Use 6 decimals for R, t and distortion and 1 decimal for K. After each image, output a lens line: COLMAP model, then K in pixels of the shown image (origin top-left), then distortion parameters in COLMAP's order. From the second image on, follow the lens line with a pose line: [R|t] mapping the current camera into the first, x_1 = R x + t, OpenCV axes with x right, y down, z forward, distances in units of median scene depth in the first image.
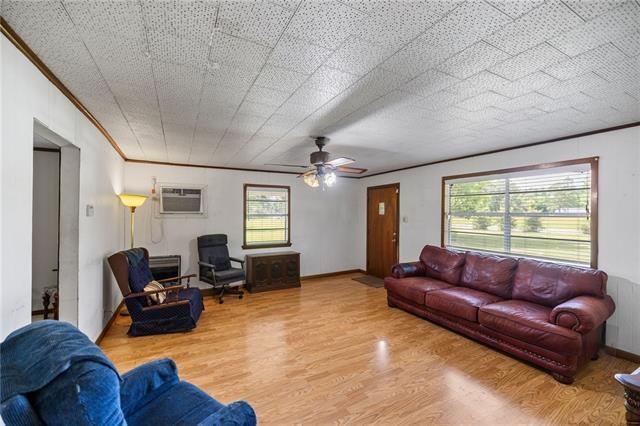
lens RADIAL K [[274.4, 0, 321.7], [0, 274.4, 215.2], [0, 0, 1]] dist [0.000191, 0.000027]
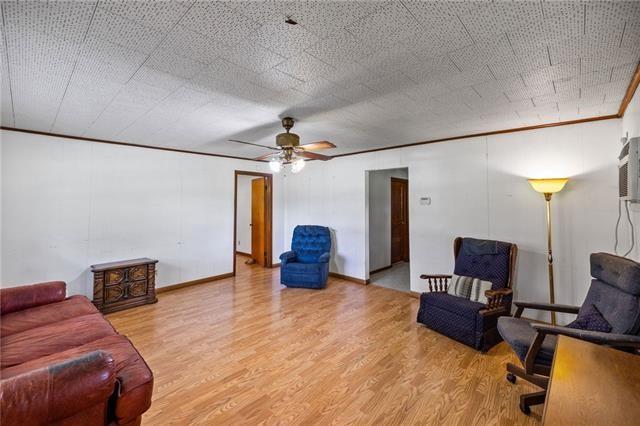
lens RADIAL K [[274.4, 0, 321.9], [0, 274.4, 199.9], [0, 0, 1]] dist [0.000191, 0.000027]
pose [[-0.945981, -0.006245, -0.324161, 0.155382], [-0.002136, 0.999913, -0.013029, -0.002596], [0.324214, -0.011633, -0.945912, 1.676325]]
